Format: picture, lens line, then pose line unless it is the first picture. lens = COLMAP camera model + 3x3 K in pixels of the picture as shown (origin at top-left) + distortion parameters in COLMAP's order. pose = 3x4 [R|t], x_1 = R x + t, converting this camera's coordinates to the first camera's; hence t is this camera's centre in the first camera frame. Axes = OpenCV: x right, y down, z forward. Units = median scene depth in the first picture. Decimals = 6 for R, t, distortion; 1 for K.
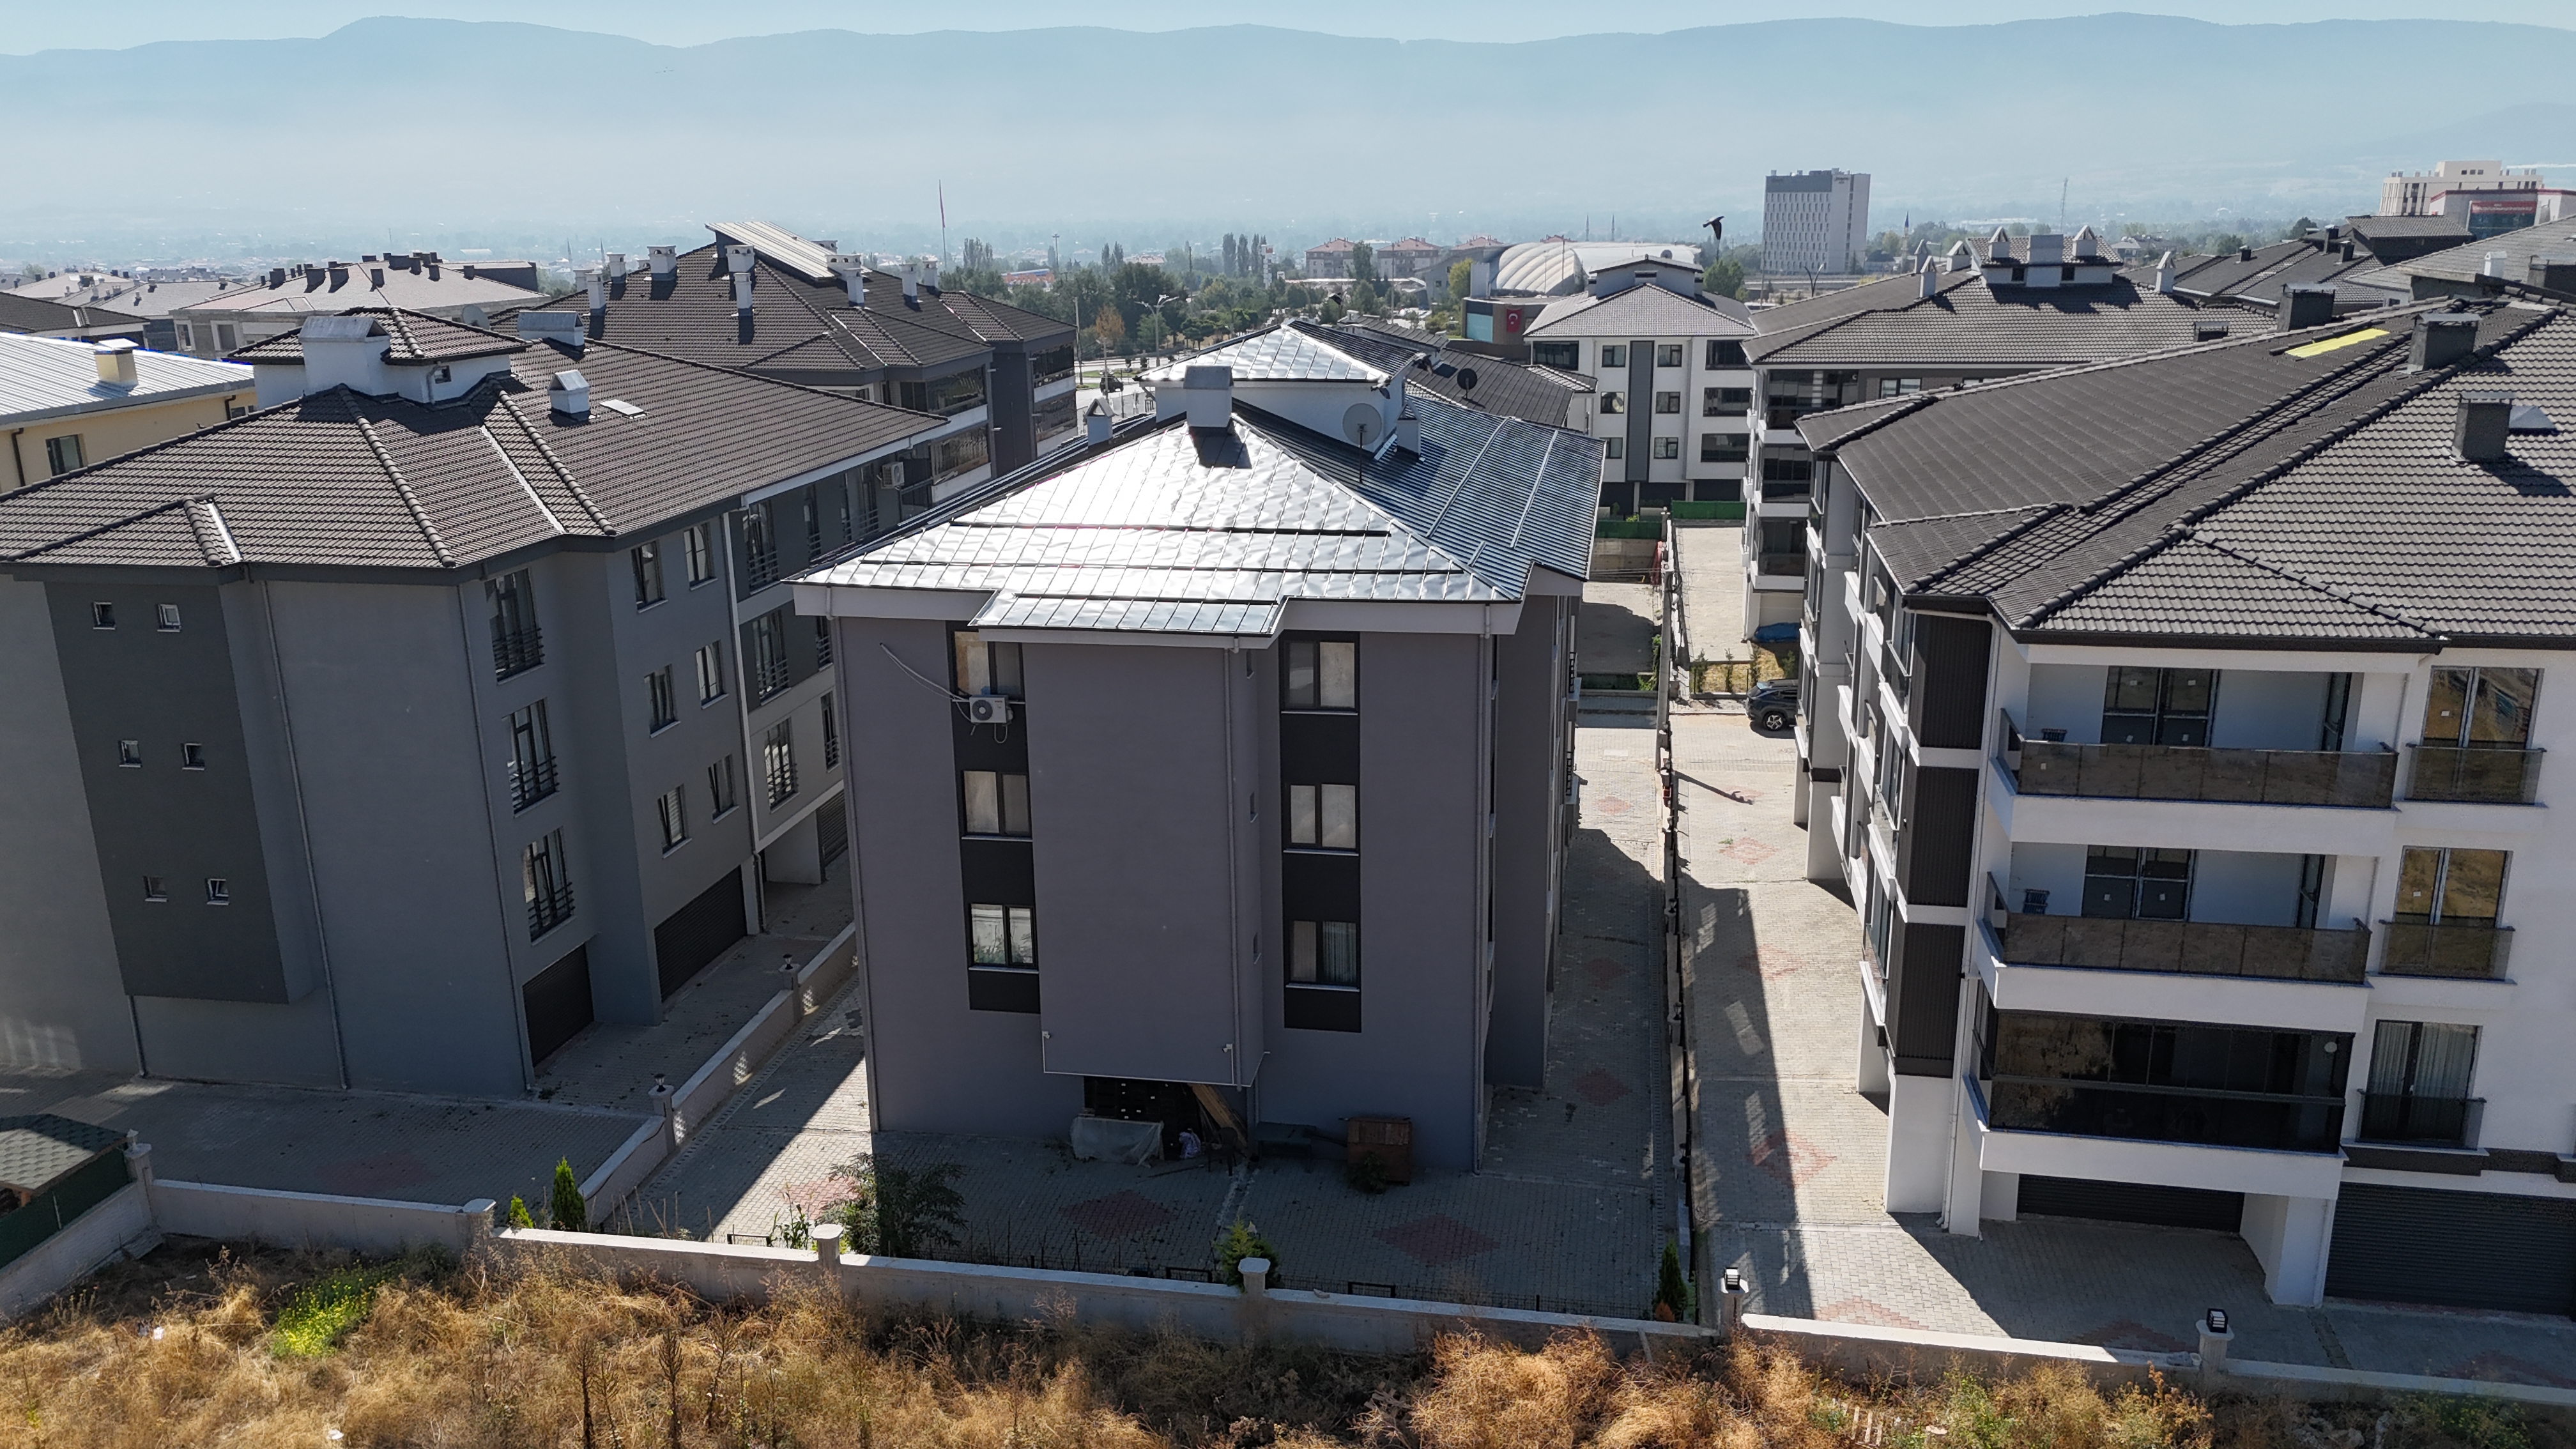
lens RADIAL K [[1890.2, 0, 1294.5], [0, 1890.2, 728.8], [0, 0, 1]] dist [0.072094, -0.068269]
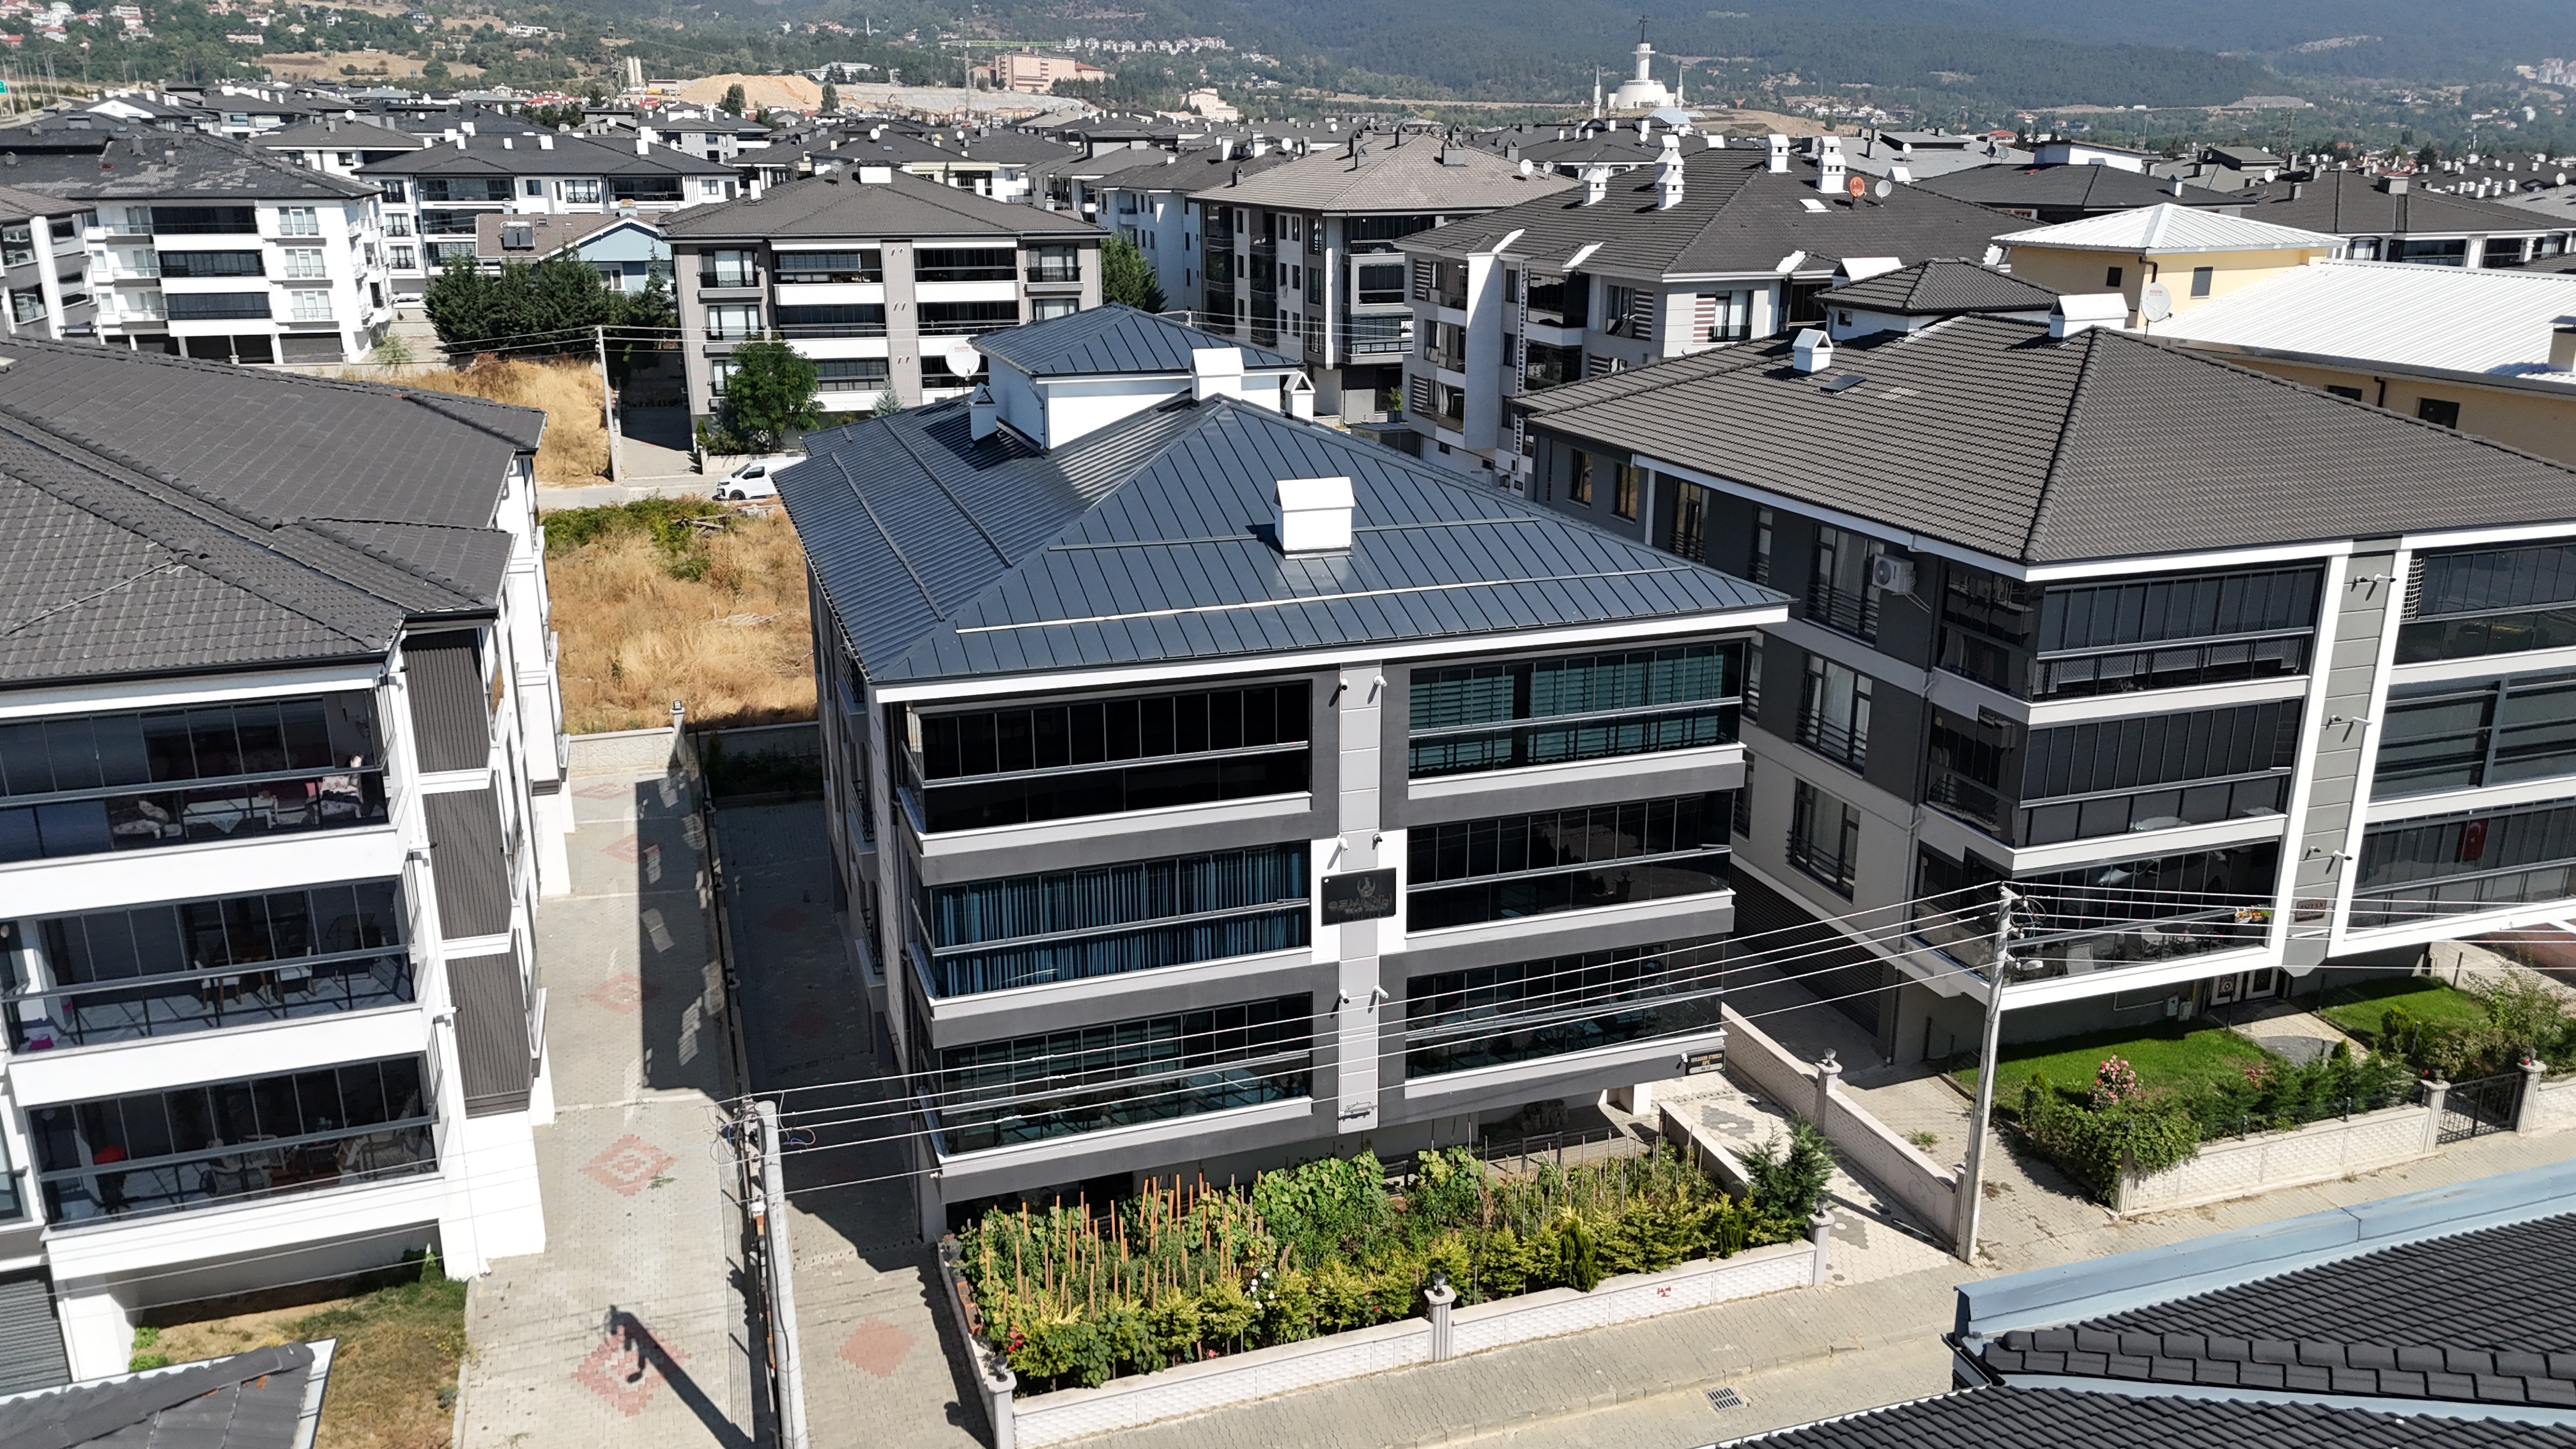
lens RADIAL K [[1890.2, 0, 1291.3], [0, 1890.2, 721.6], [0, 0, 1]] dist [0.072094, -0.068269]
pose [[-0.877287, 0.147172, -0.456845, 0.449501], [-0.120482, 0.853827, 0.506422, -0.616349], [0.464598, 0.499319, -0.731320, 2.150769]]
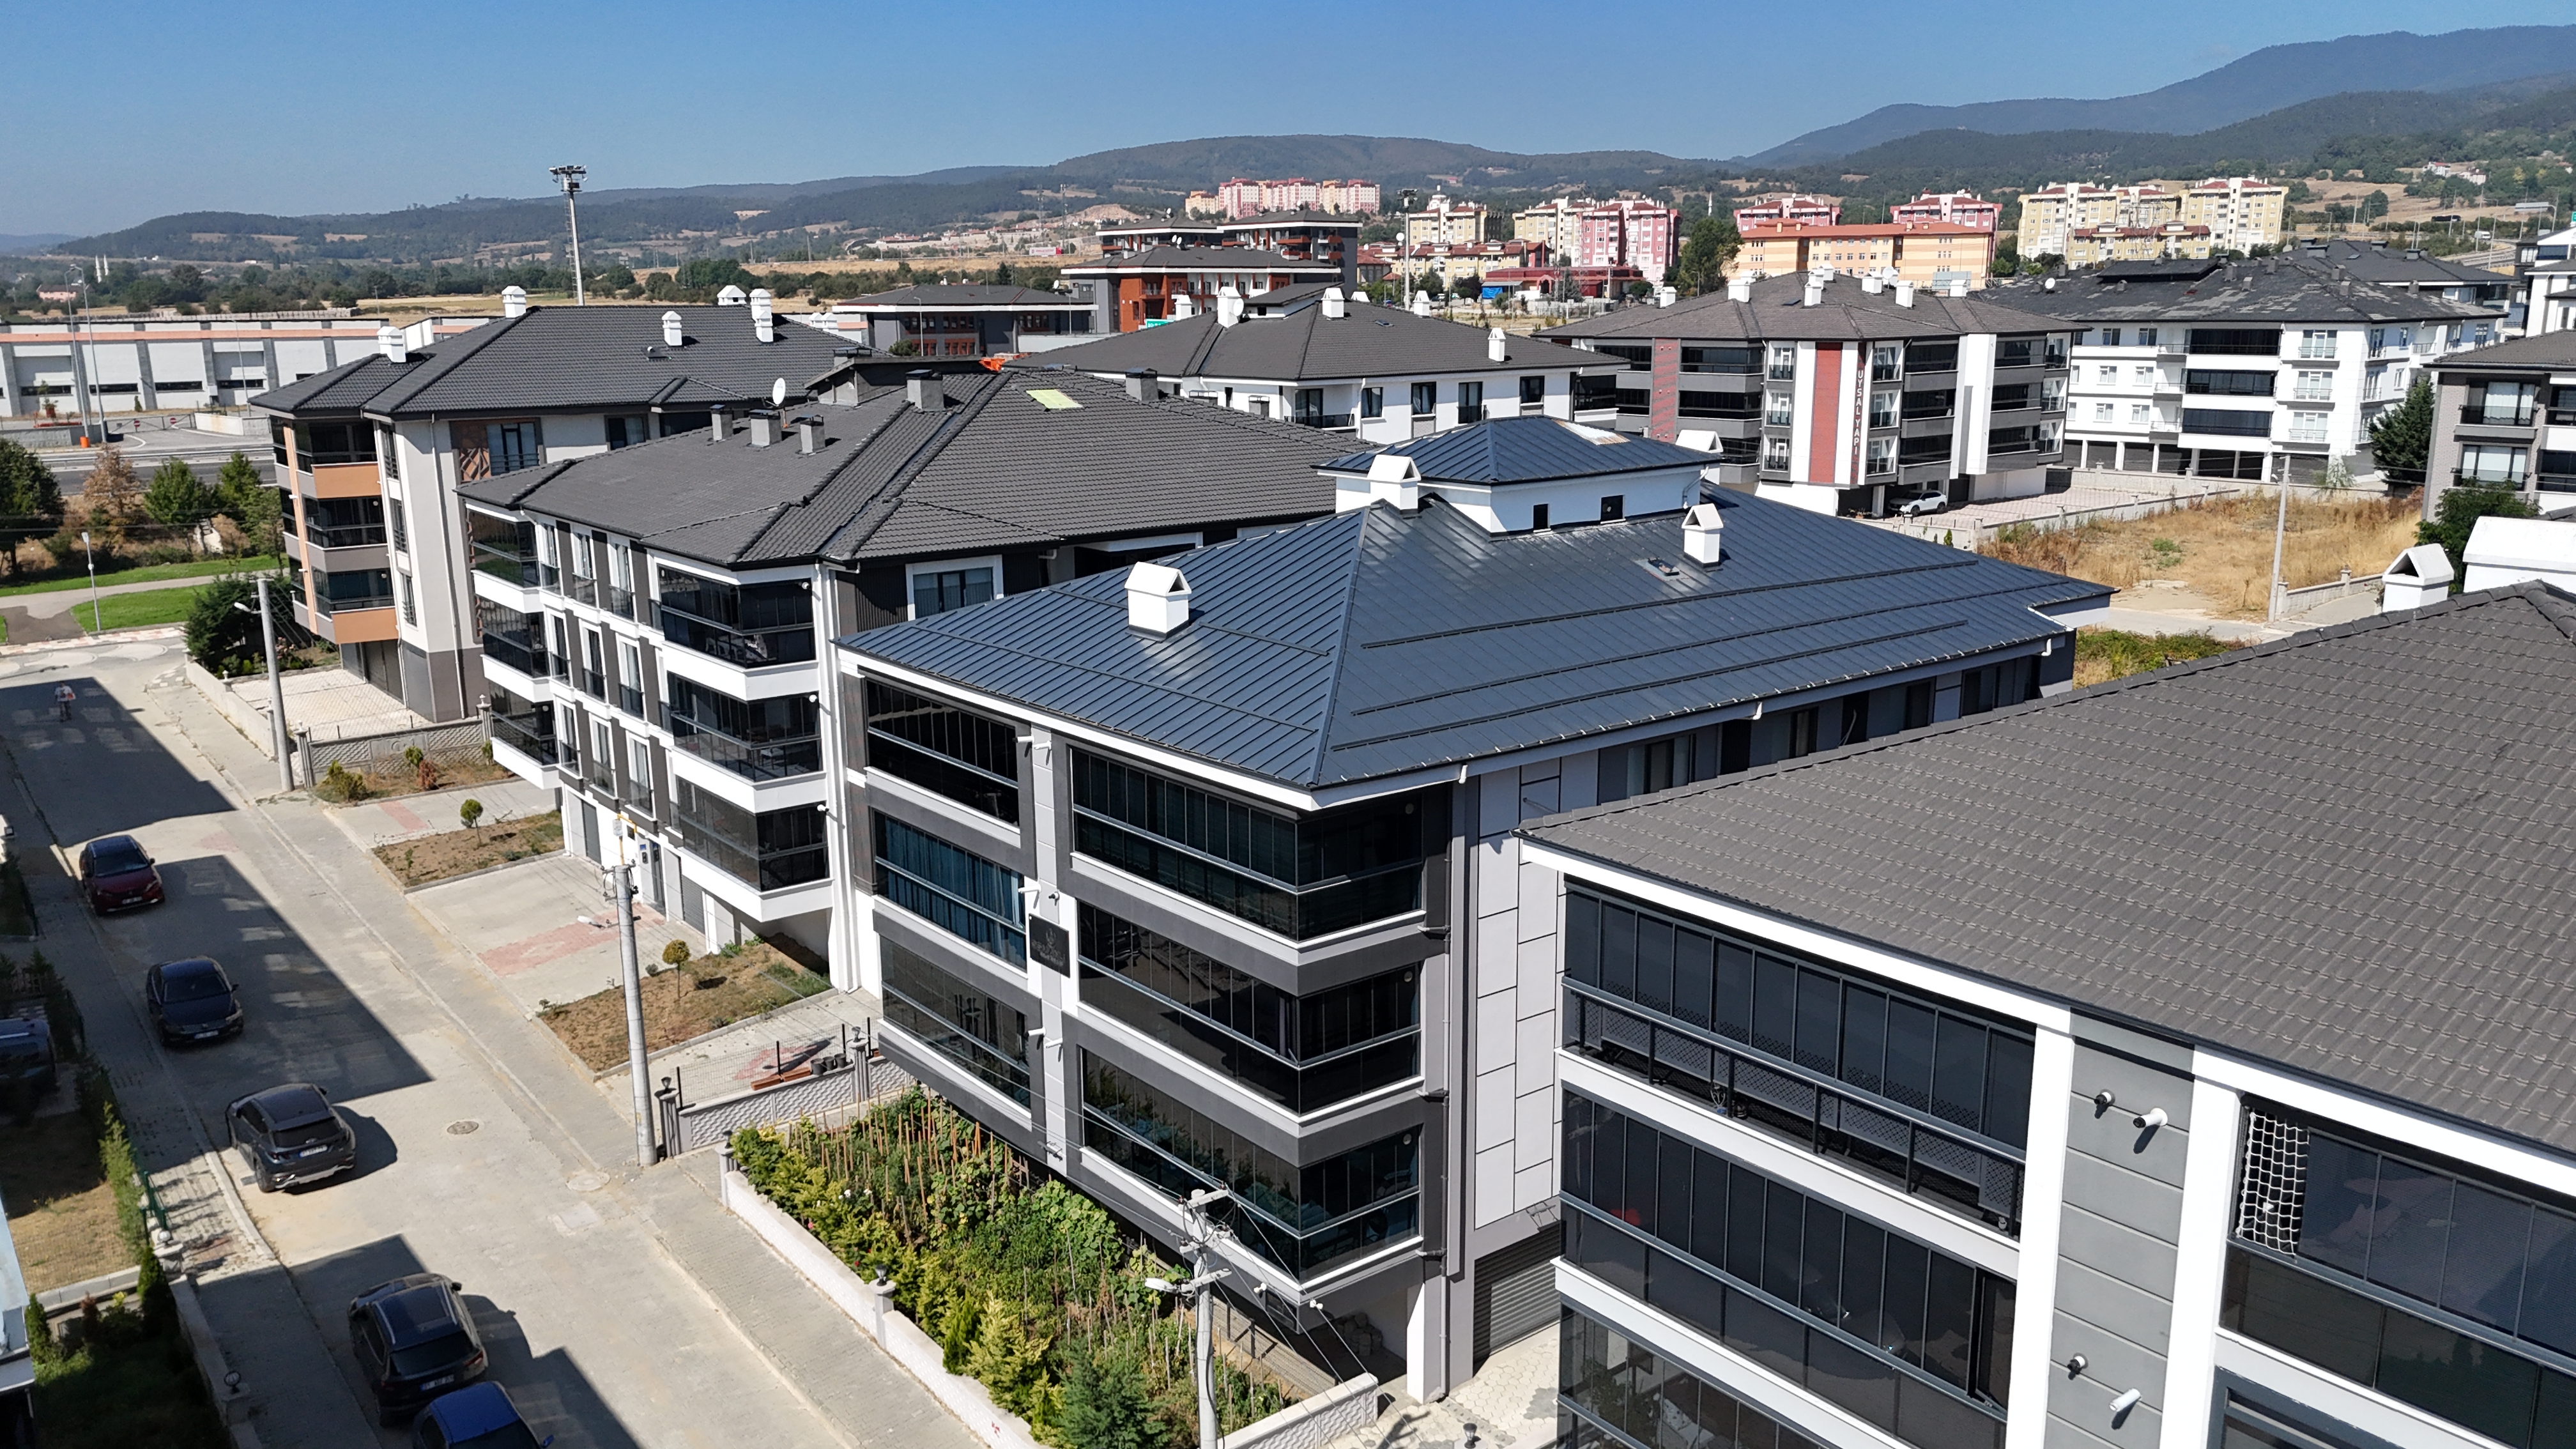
lens RADIAL K [[1890.2, 0, 1296.4], [0, 1890.2, 722.9], [0, 0, 1]] dist [0.072094, -0.068269]
pose [[-0.749208, -0.134032, 0.648632, -0.639435], [0.190271, 0.894478, 0.404607, -0.564648], [-0.634417, 0.426550, -0.644647, 2.048798]]
